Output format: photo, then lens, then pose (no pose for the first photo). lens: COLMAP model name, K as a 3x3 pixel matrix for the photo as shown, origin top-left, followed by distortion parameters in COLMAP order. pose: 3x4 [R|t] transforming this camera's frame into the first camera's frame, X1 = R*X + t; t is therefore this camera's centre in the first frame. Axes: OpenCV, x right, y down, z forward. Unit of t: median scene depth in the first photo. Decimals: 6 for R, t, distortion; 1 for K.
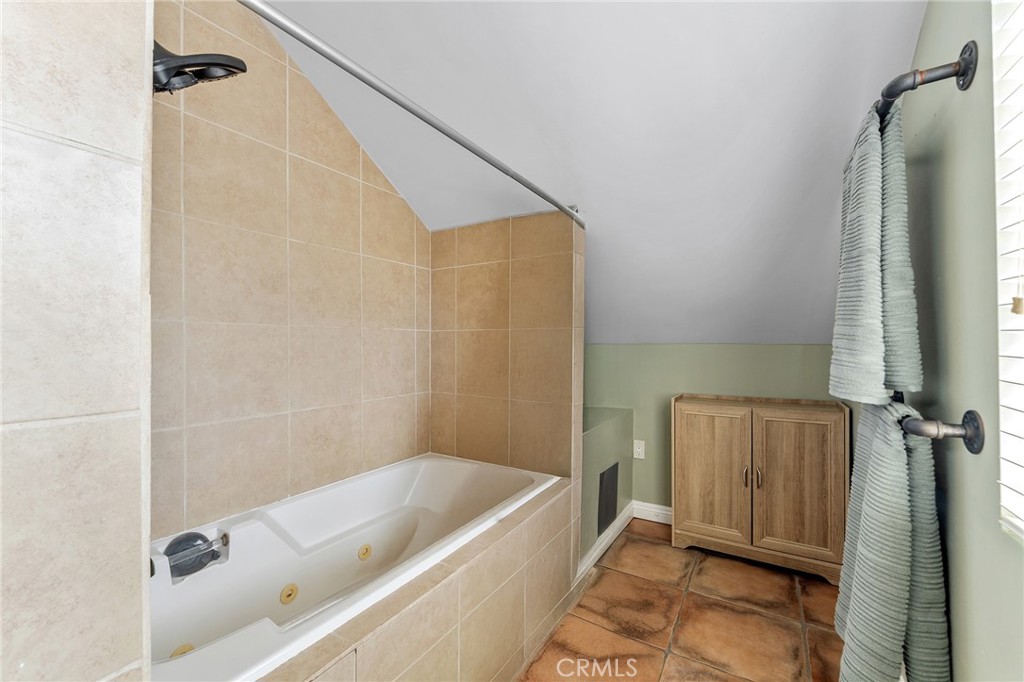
lens RADIAL K [[415.9, 0, 508.0], [0, 415.9, 340.8], [0, 0, 1]] dist [-0.001771, 0.000455]
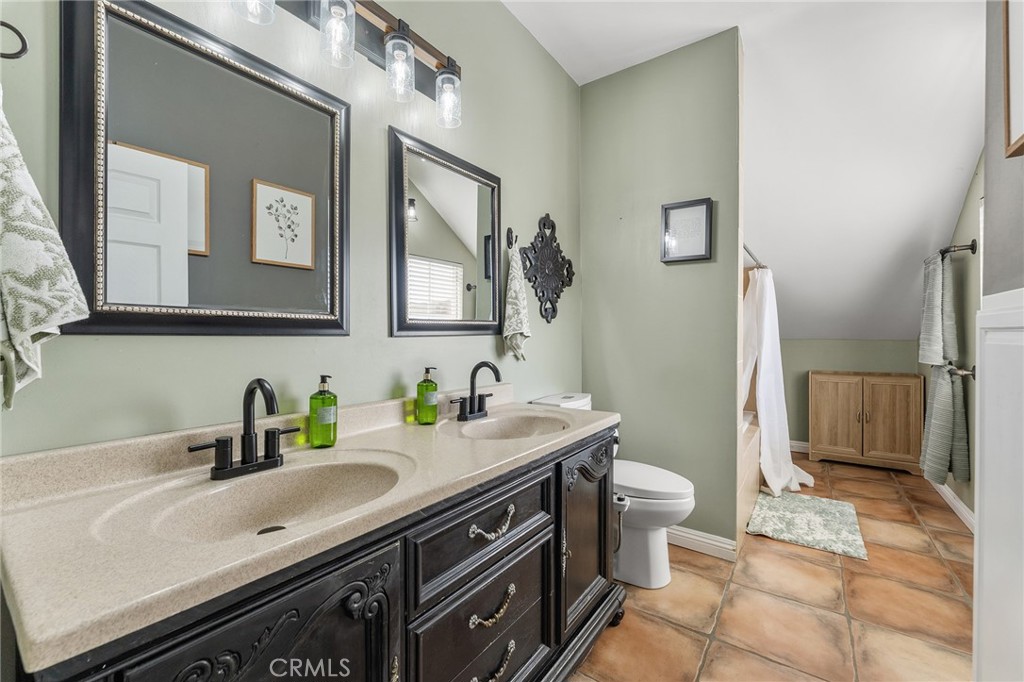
lens RADIAL K [[415.9, 0, 515.5], [0, 415.9, 340.4], [0, 0, 1]] dist [-0.001771, 0.000455]
pose [[0.997223, -0.010218, -0.073770, -0.807366], [0.011442, 0.999803, 0.016193, -0.037669], [0.073590, -0.016993, 0.997144, -0.919759]]
